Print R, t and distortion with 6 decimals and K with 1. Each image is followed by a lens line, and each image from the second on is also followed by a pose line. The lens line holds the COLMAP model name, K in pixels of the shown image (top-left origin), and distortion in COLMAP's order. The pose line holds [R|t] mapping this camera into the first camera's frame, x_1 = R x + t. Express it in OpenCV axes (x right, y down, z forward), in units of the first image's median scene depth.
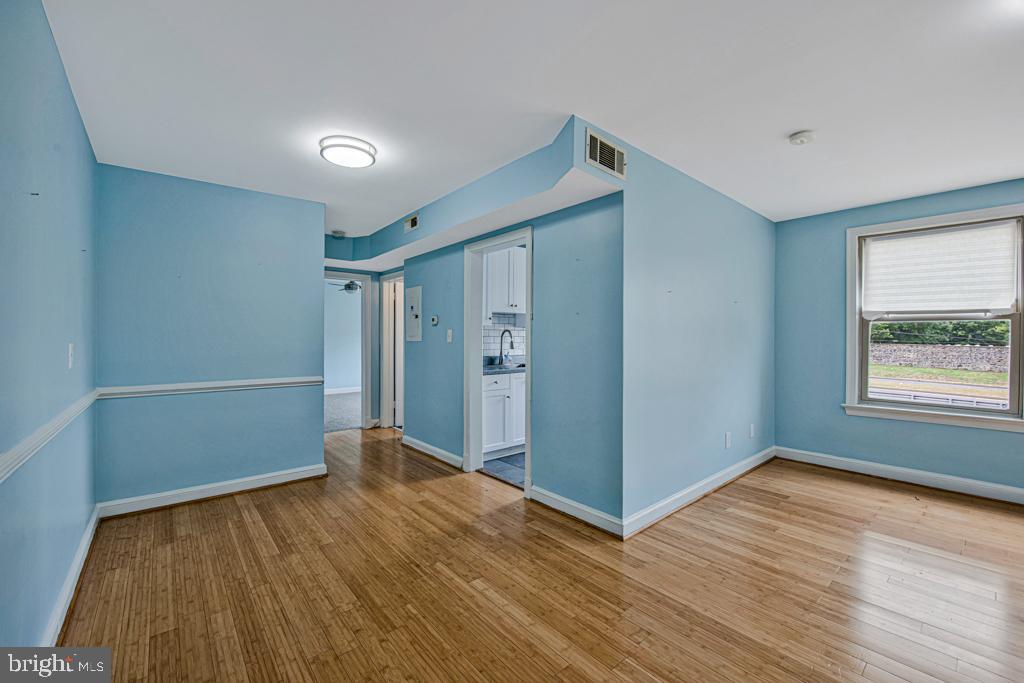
lens RADIAL K [[421.6, 0, 513.4], [0, 421.6, 336.9], [0, 0, 1]] dist [-0.006401, -0.000393]
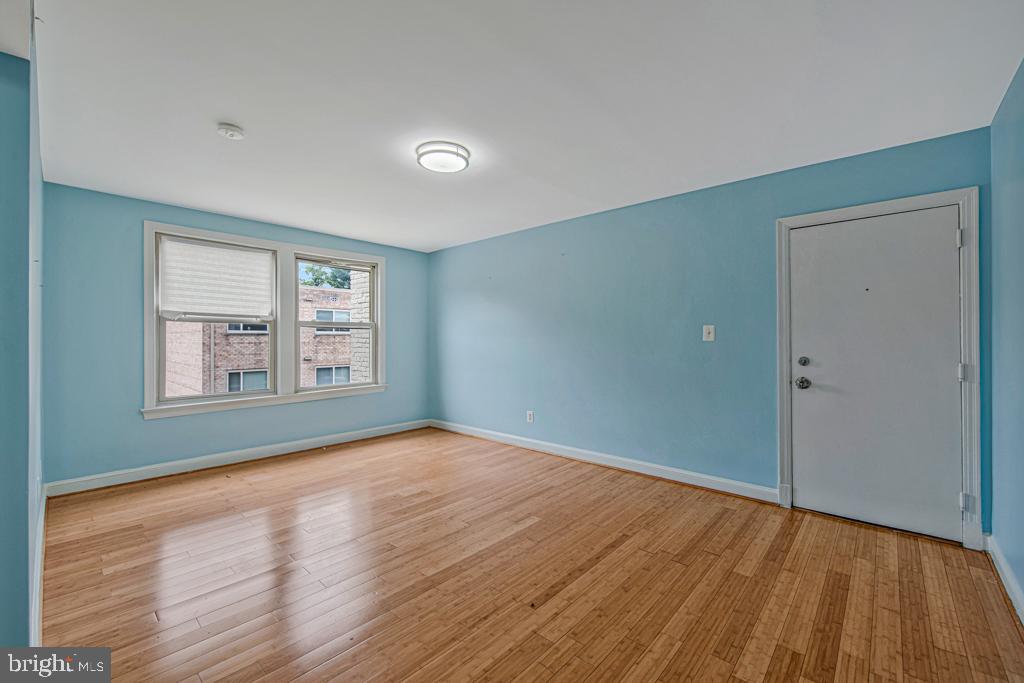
lens RADIAL K [[421.6, 0, 513.4], [0, 421.6, 336.9], [0, 0, 1]] dist [-0.006401, -0.000393]
pose [[-0.125803, 0.001783, 0.992054, -0.250700], [-0.000216, 0.999998, -0.001825, 0.003081], [-0.992055, -0.000444, -0.125802, 0.328294]]
